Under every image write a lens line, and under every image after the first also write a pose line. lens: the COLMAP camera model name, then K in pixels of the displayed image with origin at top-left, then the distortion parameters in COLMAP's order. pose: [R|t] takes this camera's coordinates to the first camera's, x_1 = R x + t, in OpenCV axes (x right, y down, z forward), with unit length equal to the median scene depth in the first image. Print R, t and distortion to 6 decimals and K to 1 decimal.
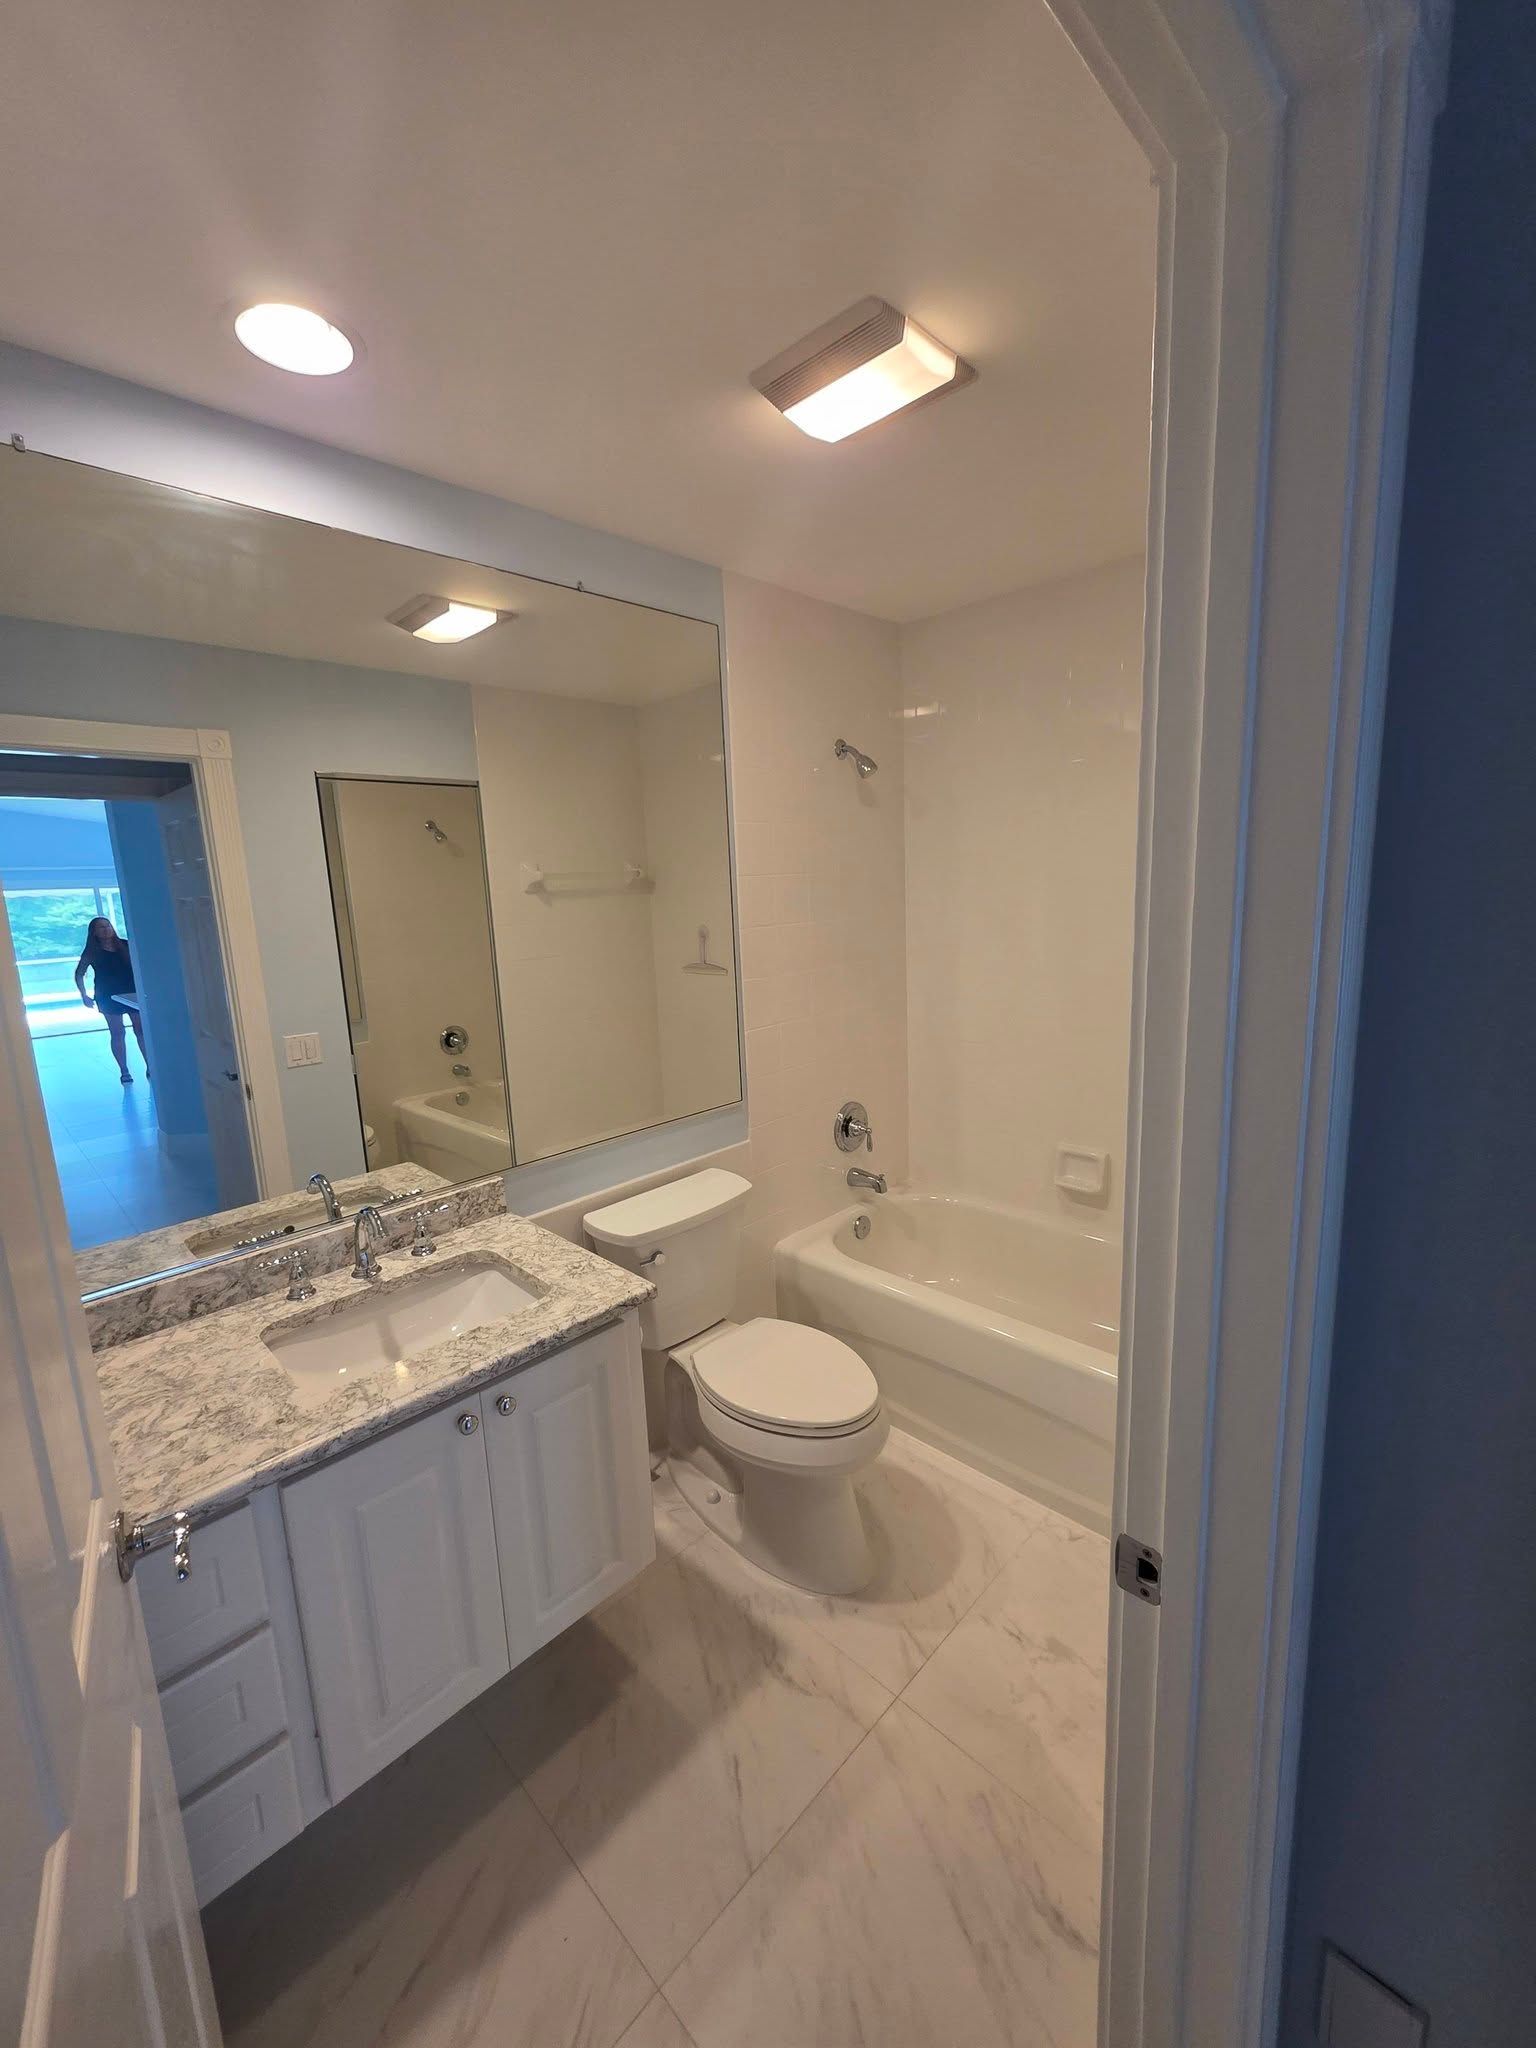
lens RADIAL K [[828.7, 0, 757.2], [0, 828.7, 1029.6], [0, 0, 1]] dist [-0.037747, 0.000010]
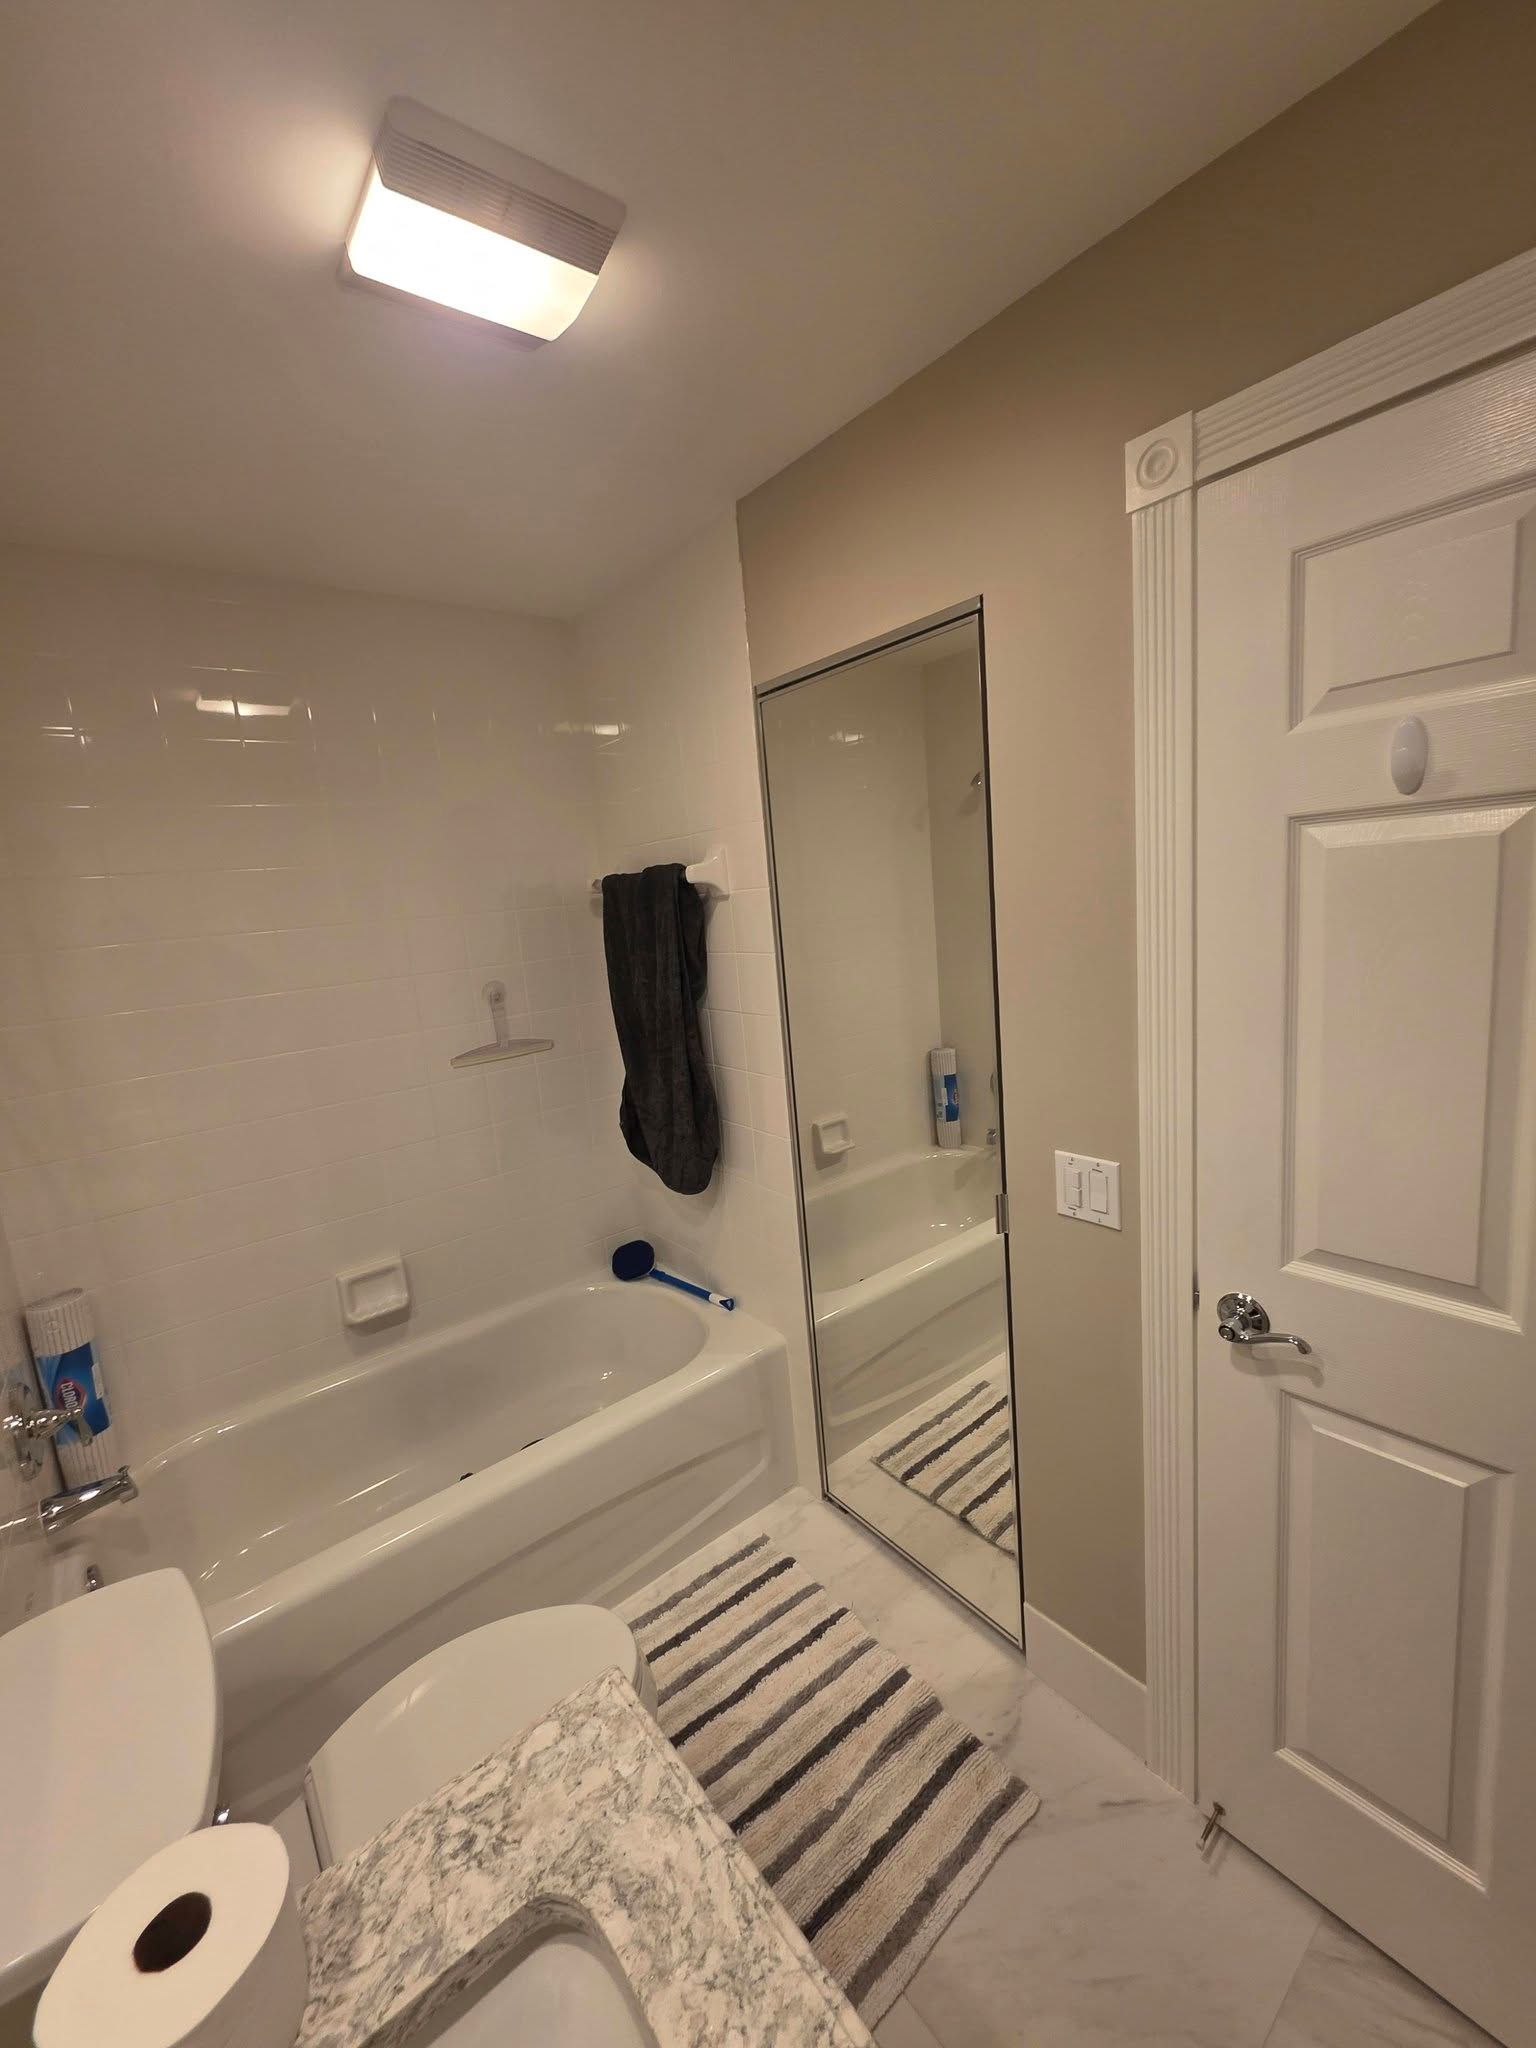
lens RADIAL K [[822.4, 0, 761.8], [0, 822.4, 1021.0], [0, 0, 1]] dist [0.001098, 0.000084]
pose [[0.124692, -0.126396, 0.984112, -0.647030], [0.247749, 0.964401, 0.092474, -0.138674], [-0.960766, 0.232282, 0.151568, 0.791882]]
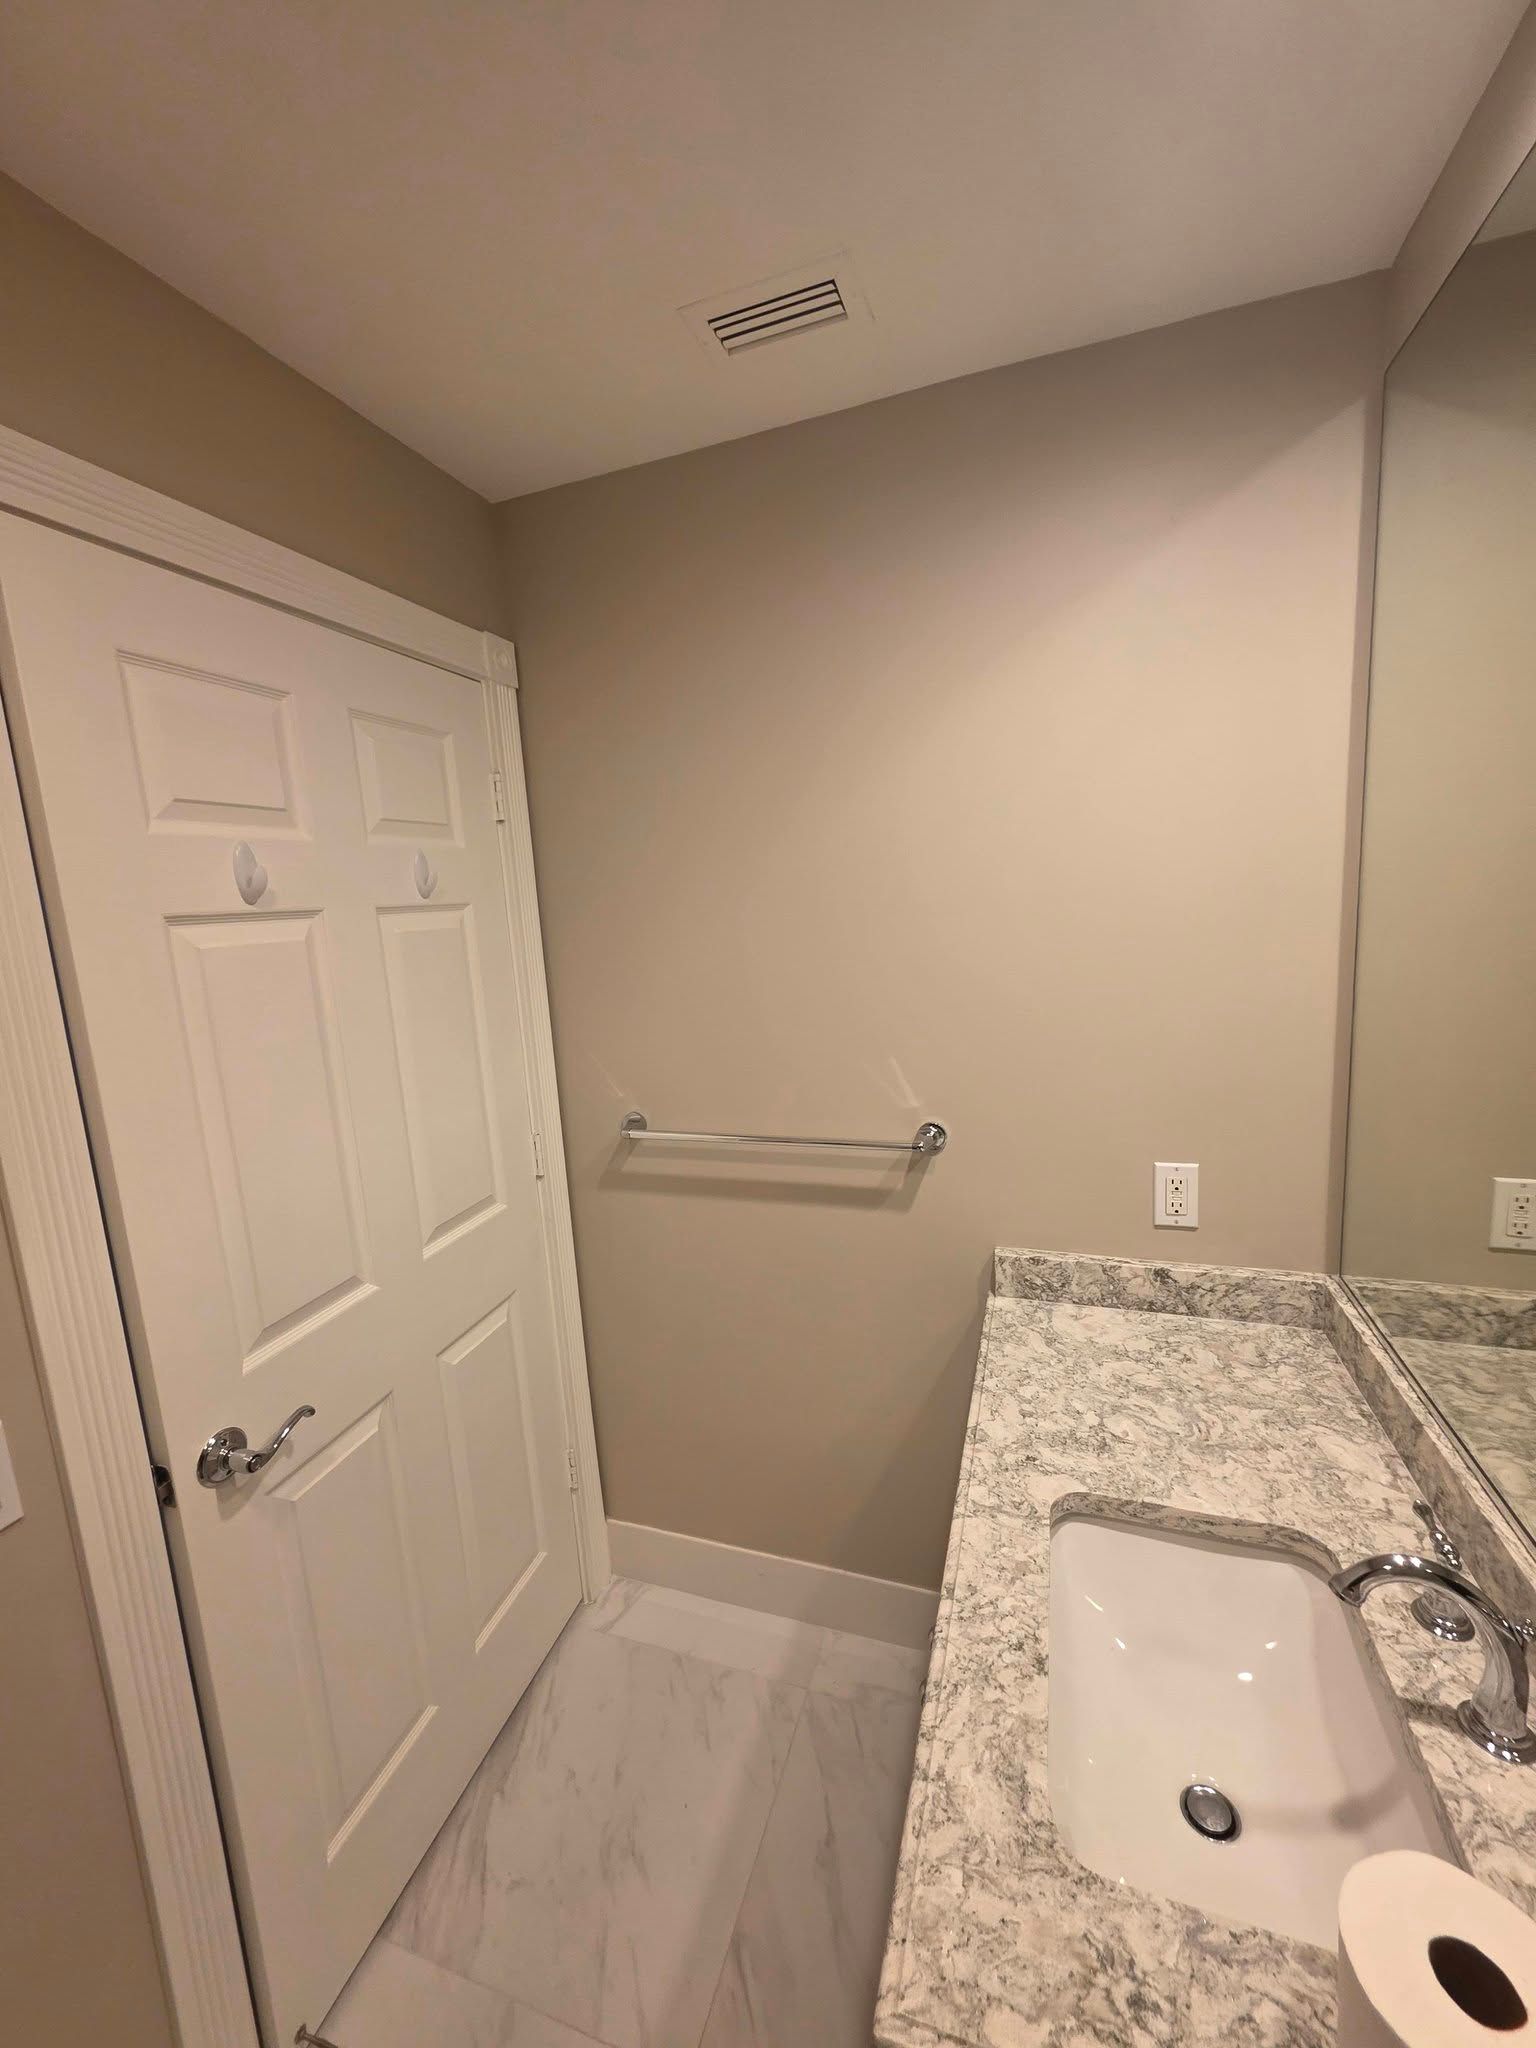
lens RADIAL K [[822.4, 0, 761.8], [0, 822.4, 1021.0], [0, 0, 1]] dist [0.001098, 0.000084]
pose [[-0.895835, 0.163289, -0.413300, 0.003142], [0.025889, 0.947641, 0.318287, -0.258985], [0.443632, 0.274432, -0.853157, 1.276283]]
